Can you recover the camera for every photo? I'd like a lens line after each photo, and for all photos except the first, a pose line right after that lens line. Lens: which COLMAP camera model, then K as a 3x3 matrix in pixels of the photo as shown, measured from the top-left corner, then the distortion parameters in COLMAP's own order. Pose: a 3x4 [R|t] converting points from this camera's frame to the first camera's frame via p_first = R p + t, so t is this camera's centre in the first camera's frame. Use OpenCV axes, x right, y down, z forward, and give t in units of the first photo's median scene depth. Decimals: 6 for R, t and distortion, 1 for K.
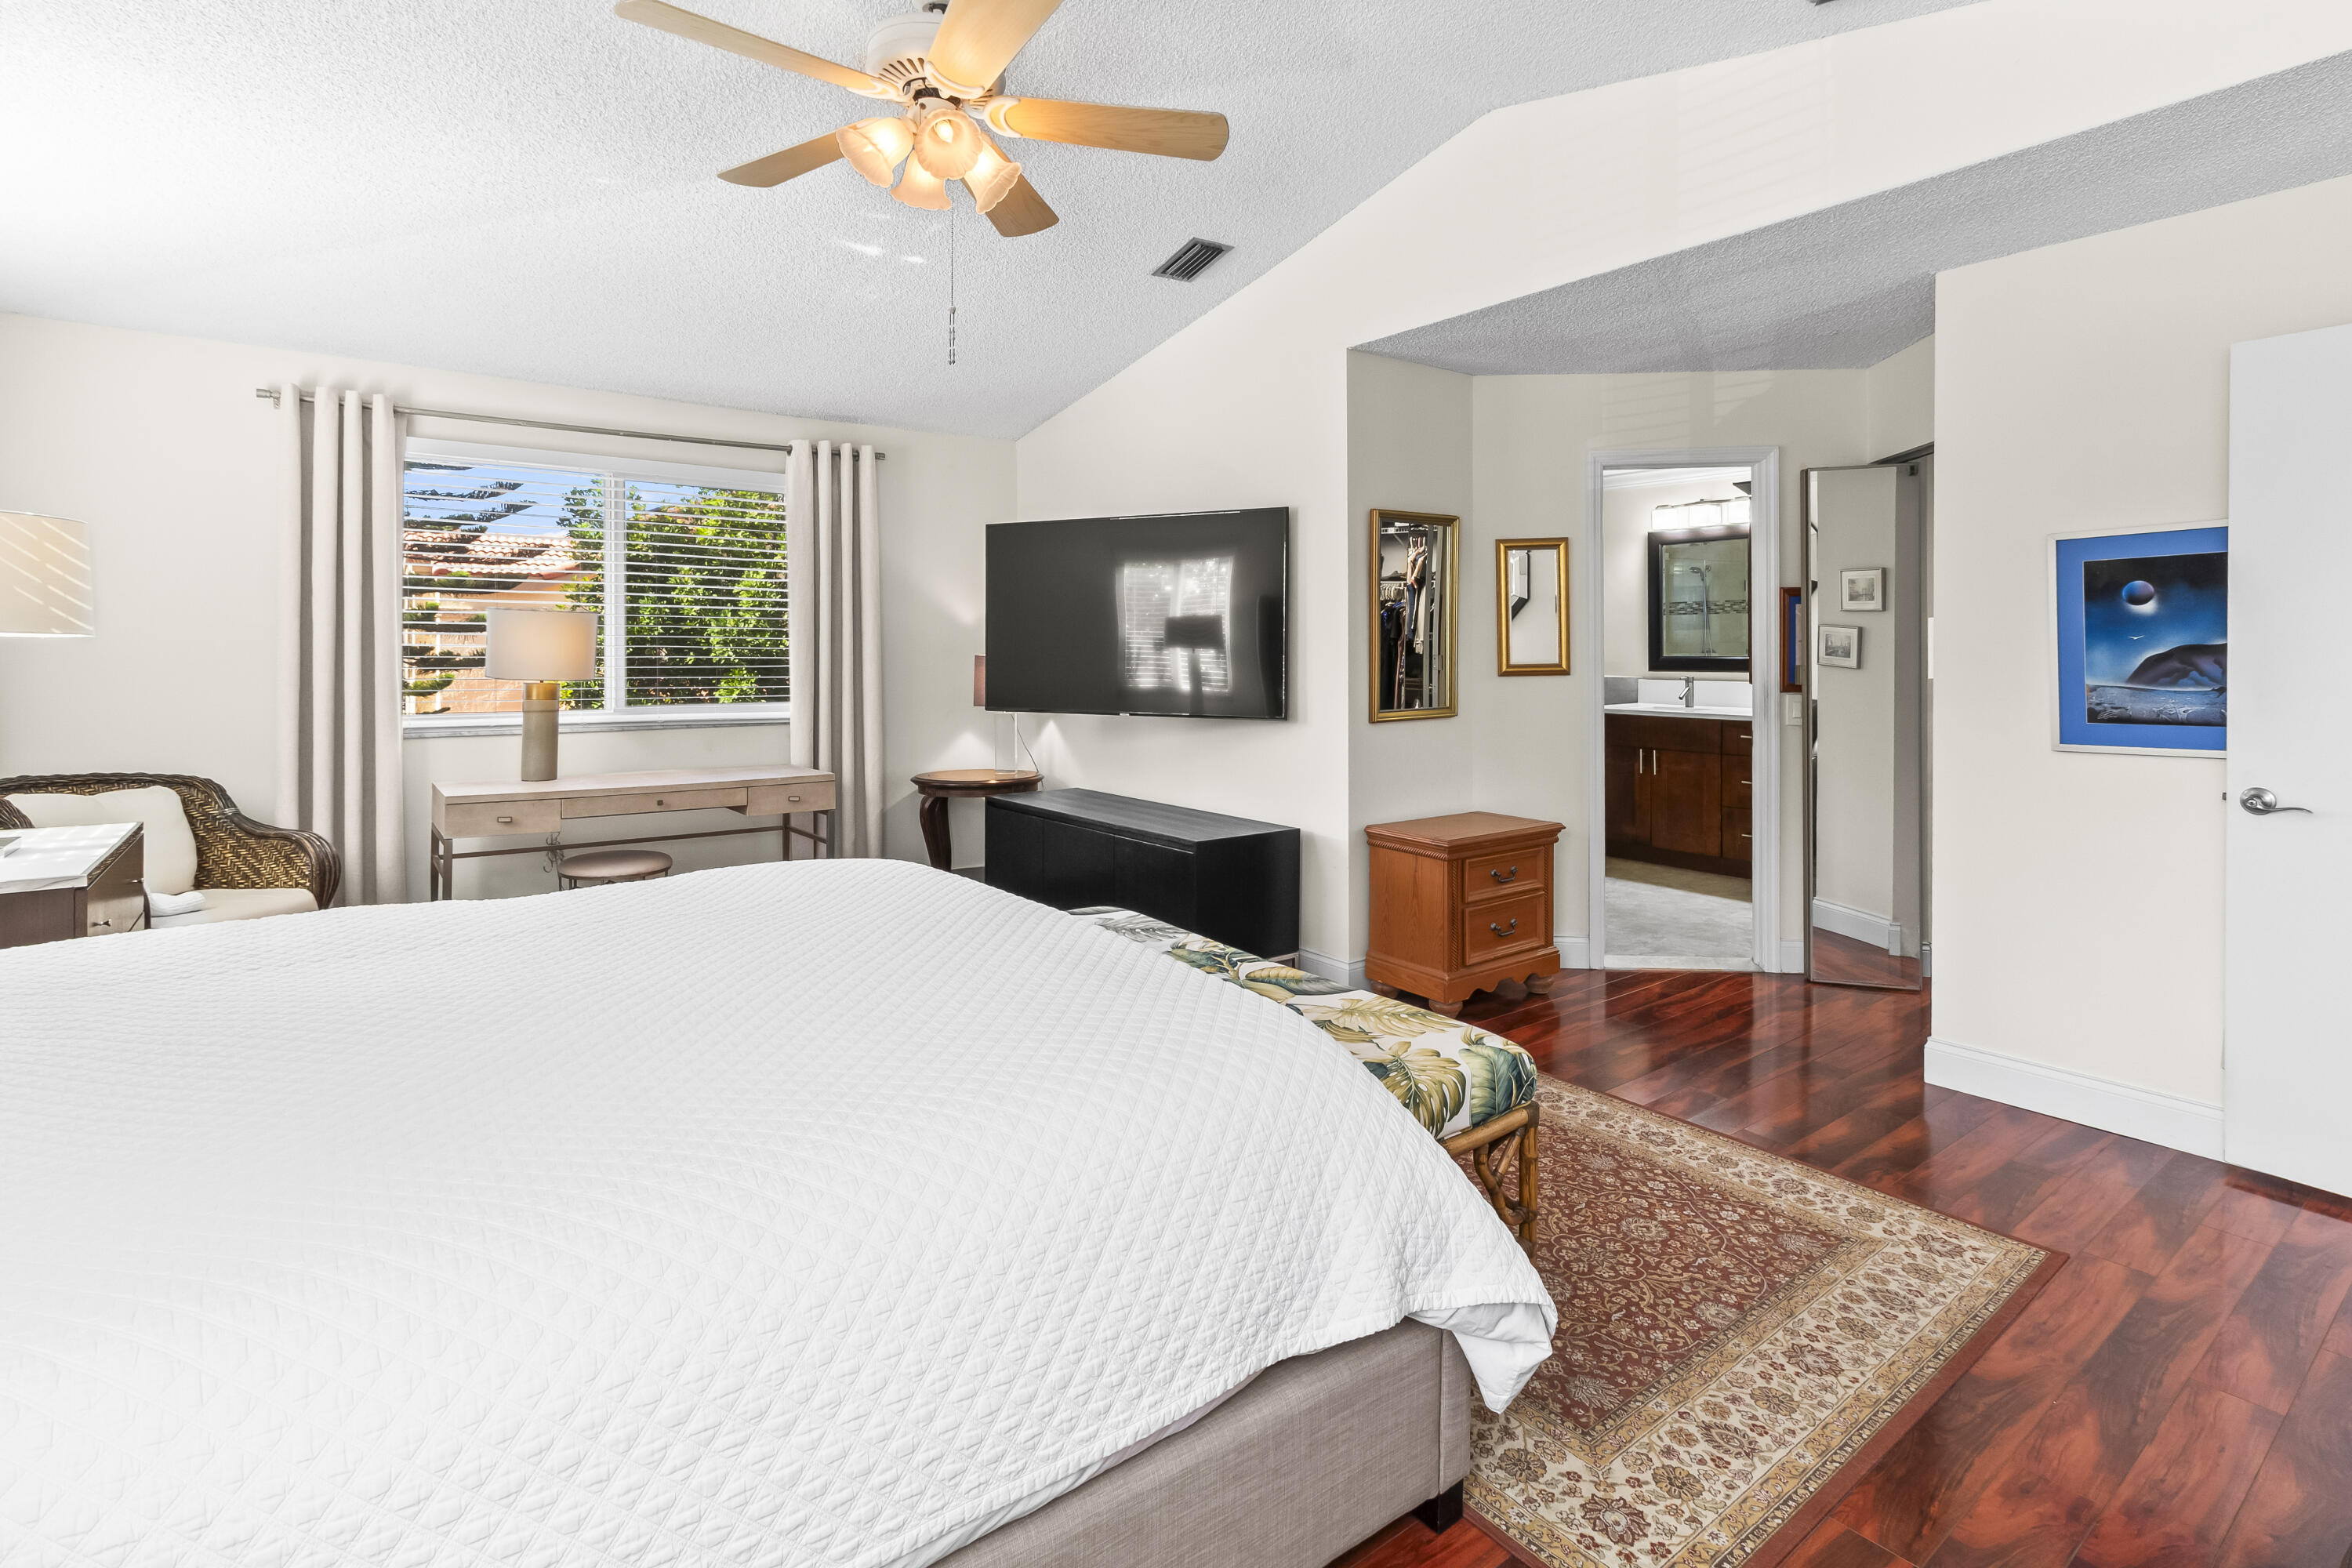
lens RADIAL K [[1096.0, 0, 1220.3], [0, 1096.0, 664.2], [0, 0, 1]] dist [0.001332, -0.000356]
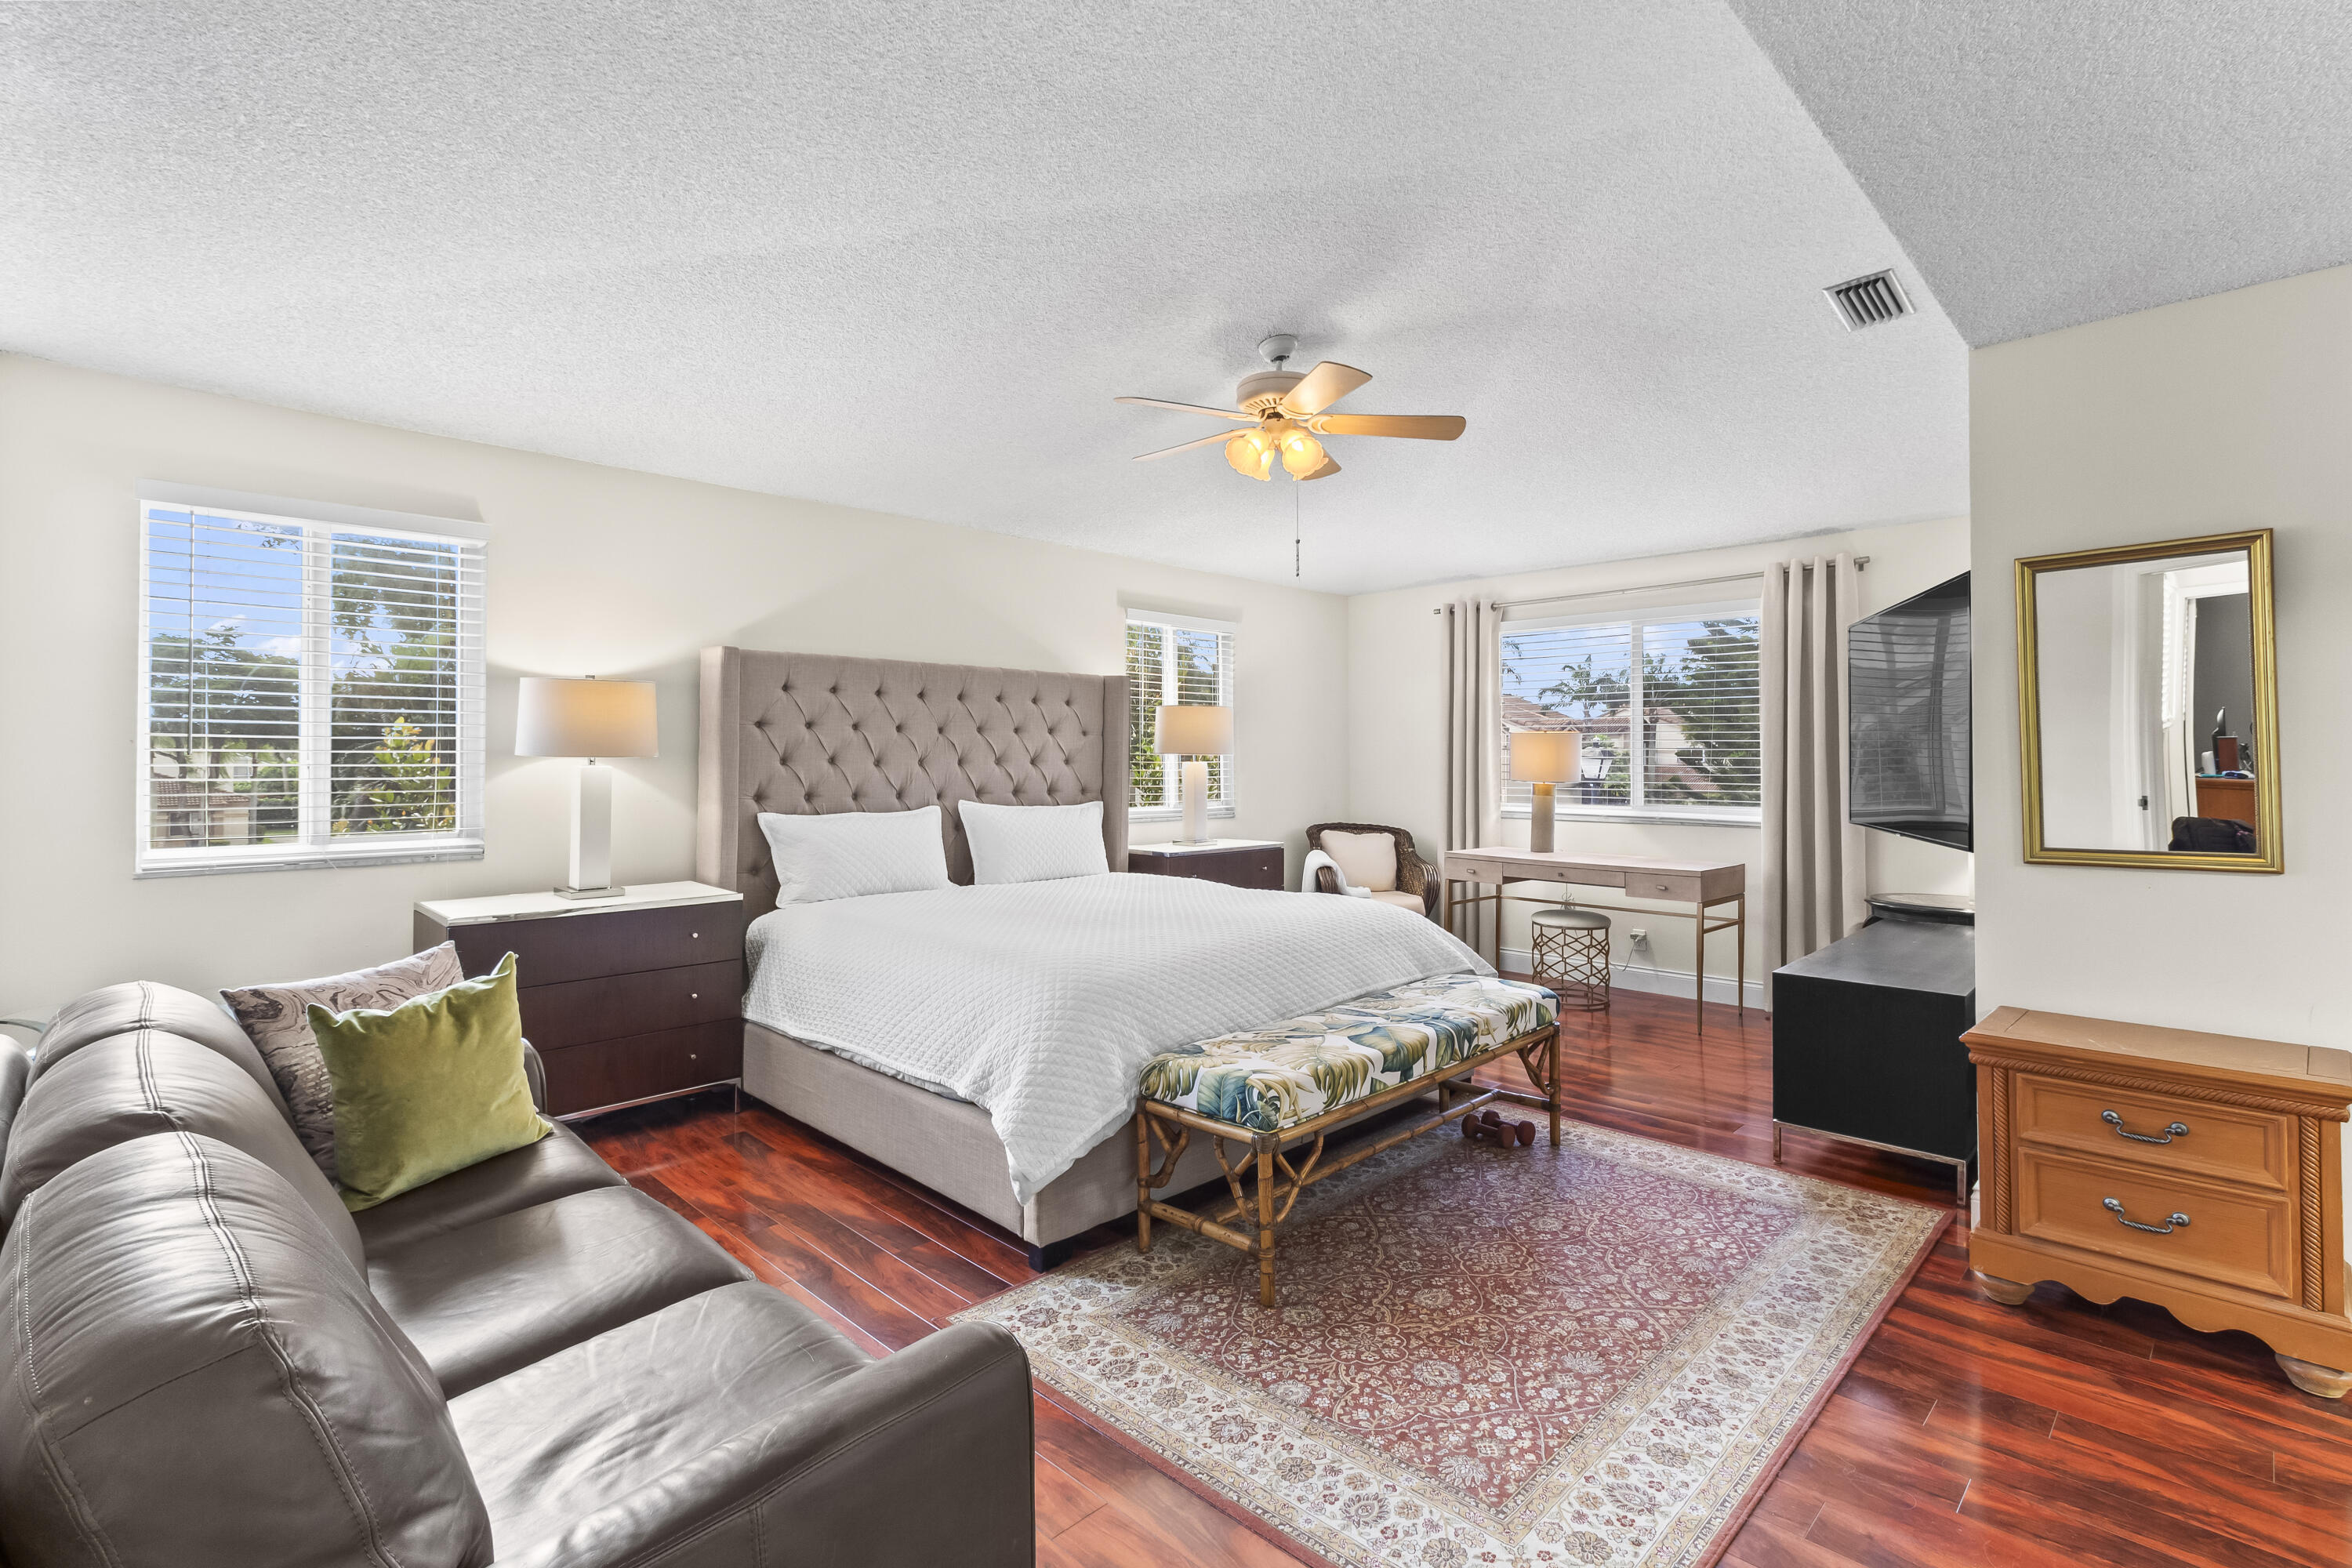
lens RADIAL K [[1096.0, 0, 1241.5], [0, 1096.0, 734.3], [0, 0, 1]] dist [0.001332, -0.000356]
pose [[0.176179, -0.022324, -0.984105, 1.384682], [-0.009910, 0.999652, -0.024451, -0.015589], [0.984308, 0.014060, 0.175897, 0.697028]]
